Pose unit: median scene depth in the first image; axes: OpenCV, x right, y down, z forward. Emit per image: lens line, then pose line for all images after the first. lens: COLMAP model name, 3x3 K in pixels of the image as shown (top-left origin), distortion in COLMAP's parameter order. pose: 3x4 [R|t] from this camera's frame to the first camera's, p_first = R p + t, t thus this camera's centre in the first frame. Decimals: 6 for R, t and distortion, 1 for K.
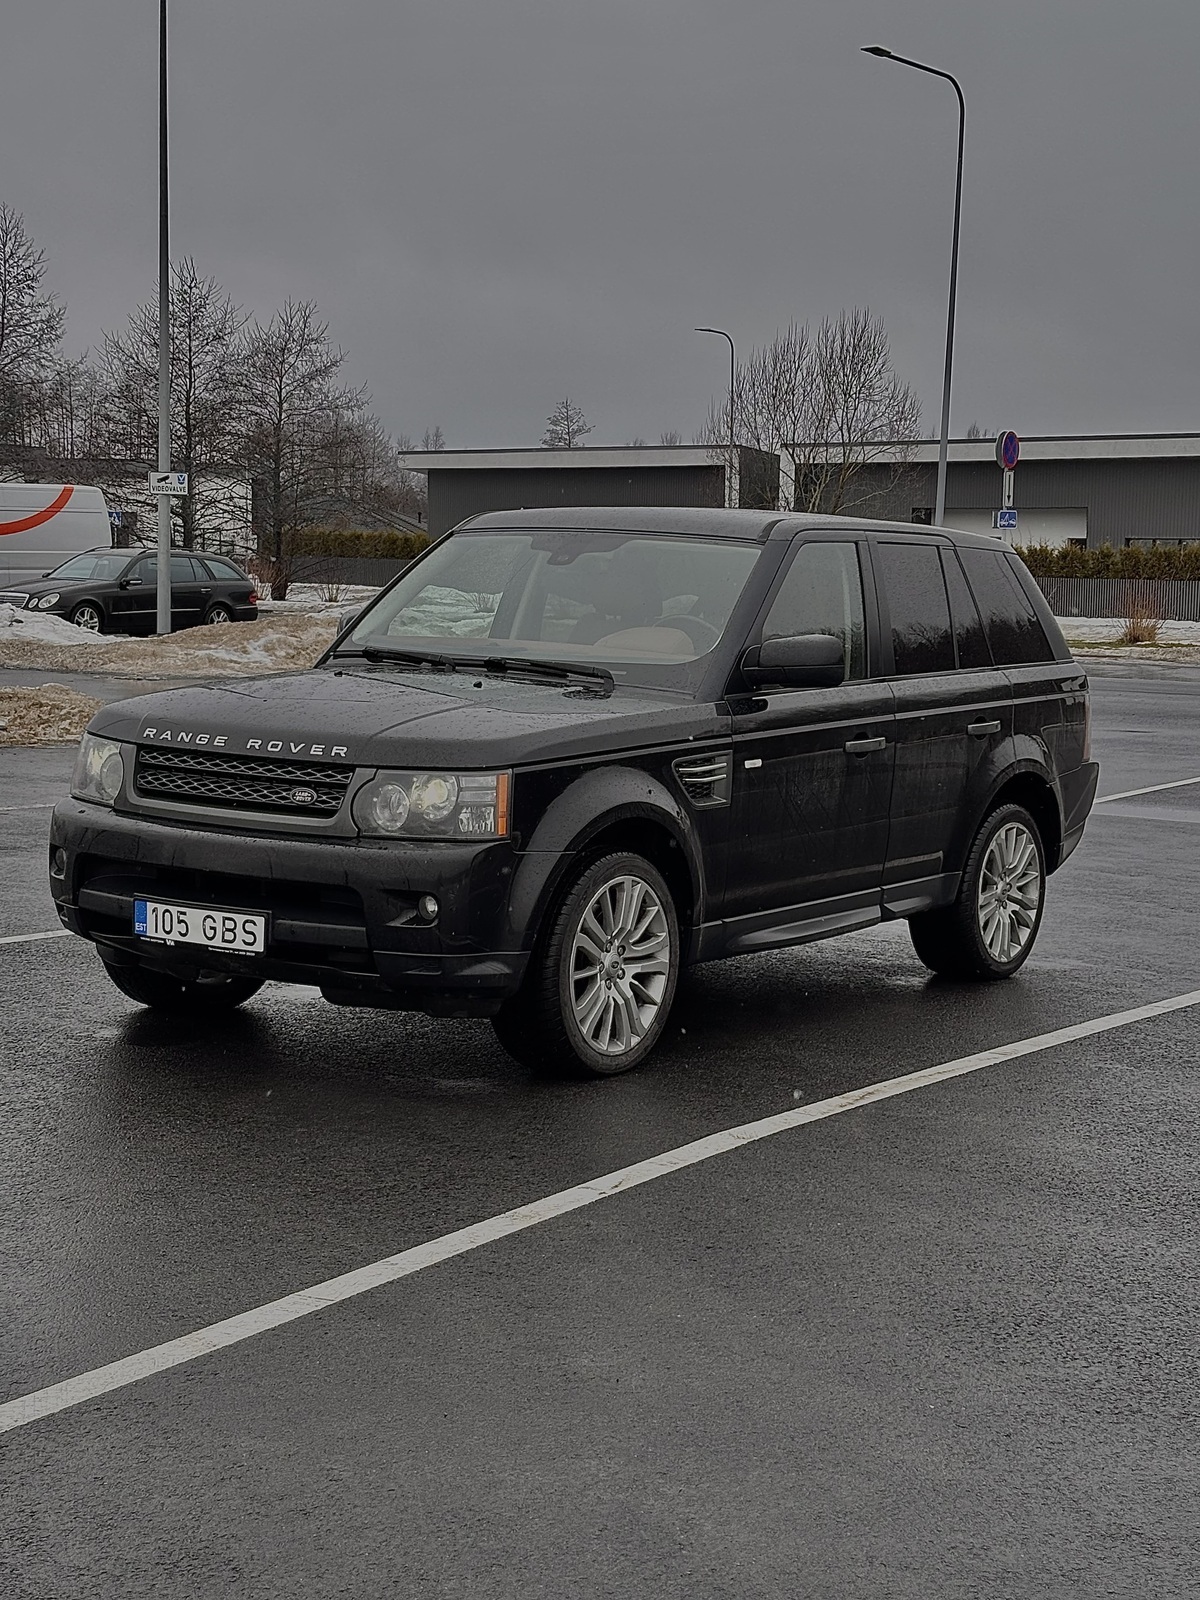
lens RADIAL K [[2574.5, 0, 534.6], [0, 2574.5, 799.3], [0, 0, 1]] dist [0.267355, -0.032302]
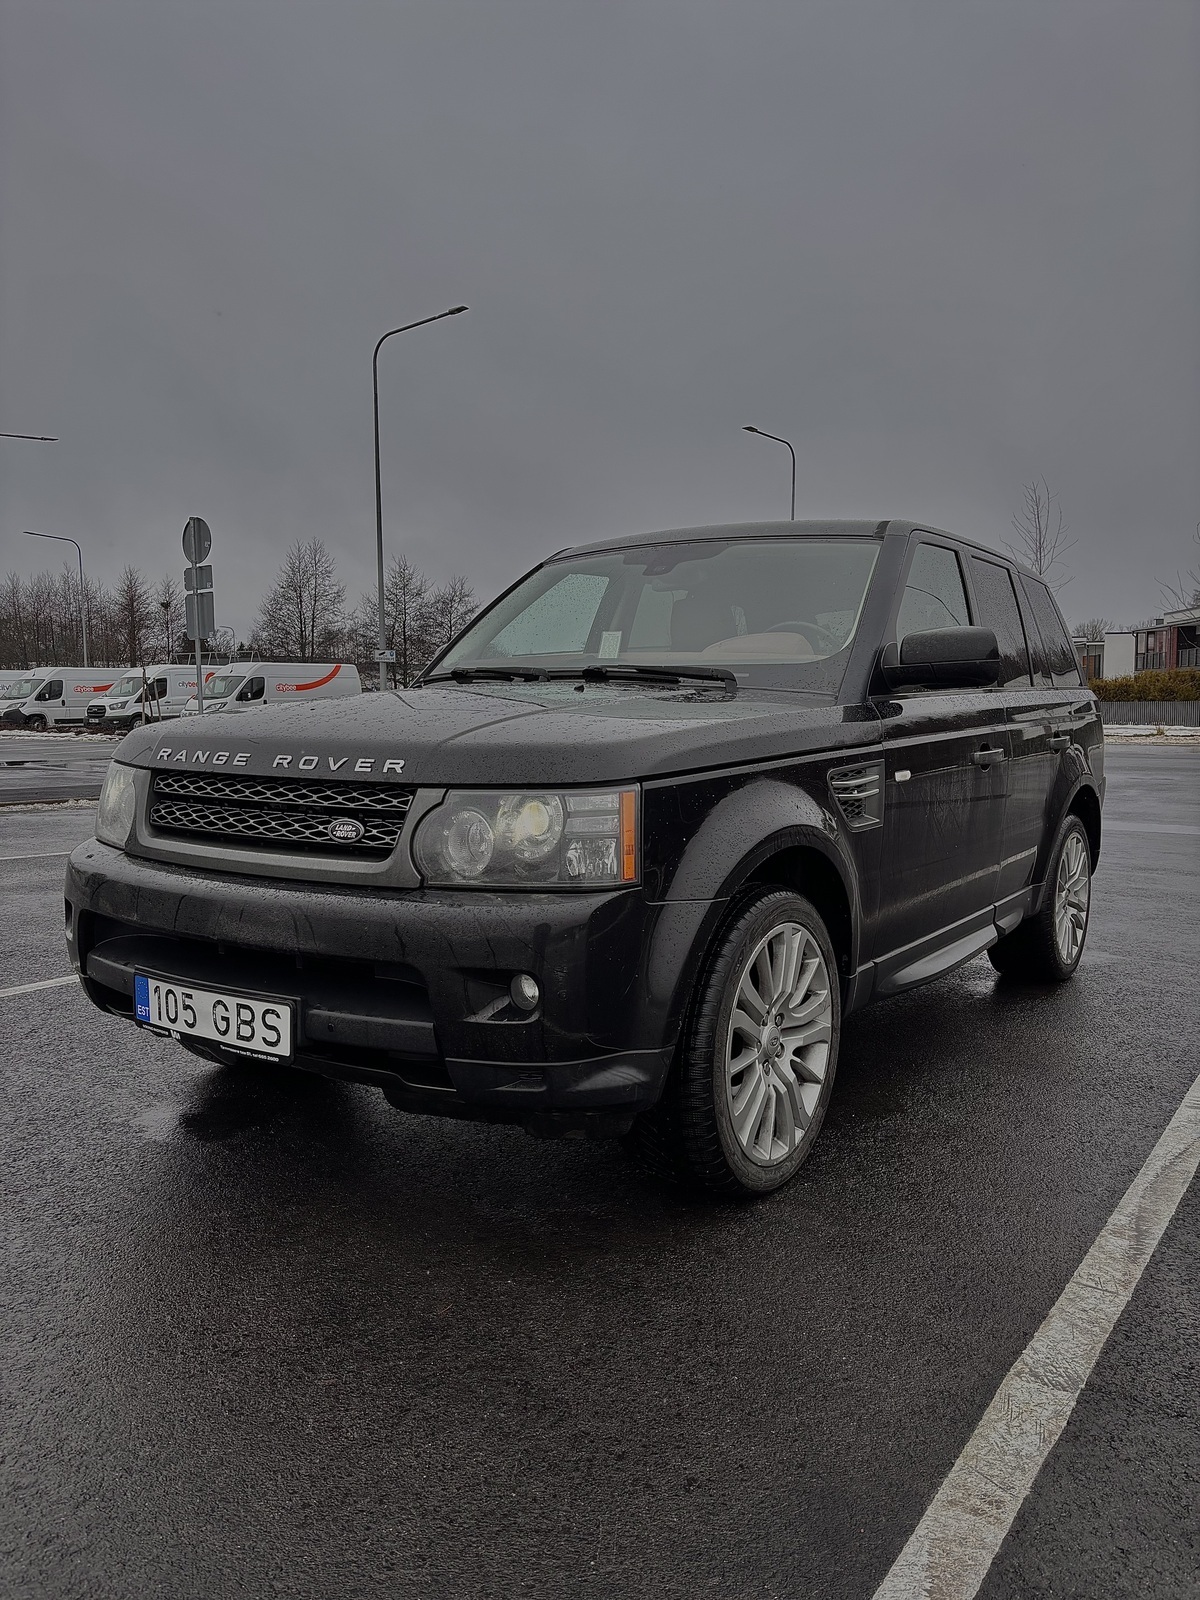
lens RADIAL K [[1205.8, 0, 597.5], [0, 1205.8, 765.9], [0, 0, 1]] dist [0.002107, -0.001041]
pose [[0.999498, -0.026757, 0.016949, -0.024896], [0.027485, 0.998640, -0.044313, -0.002344], [-0.015740, 0.044756, 0.998874, 0.651886]]
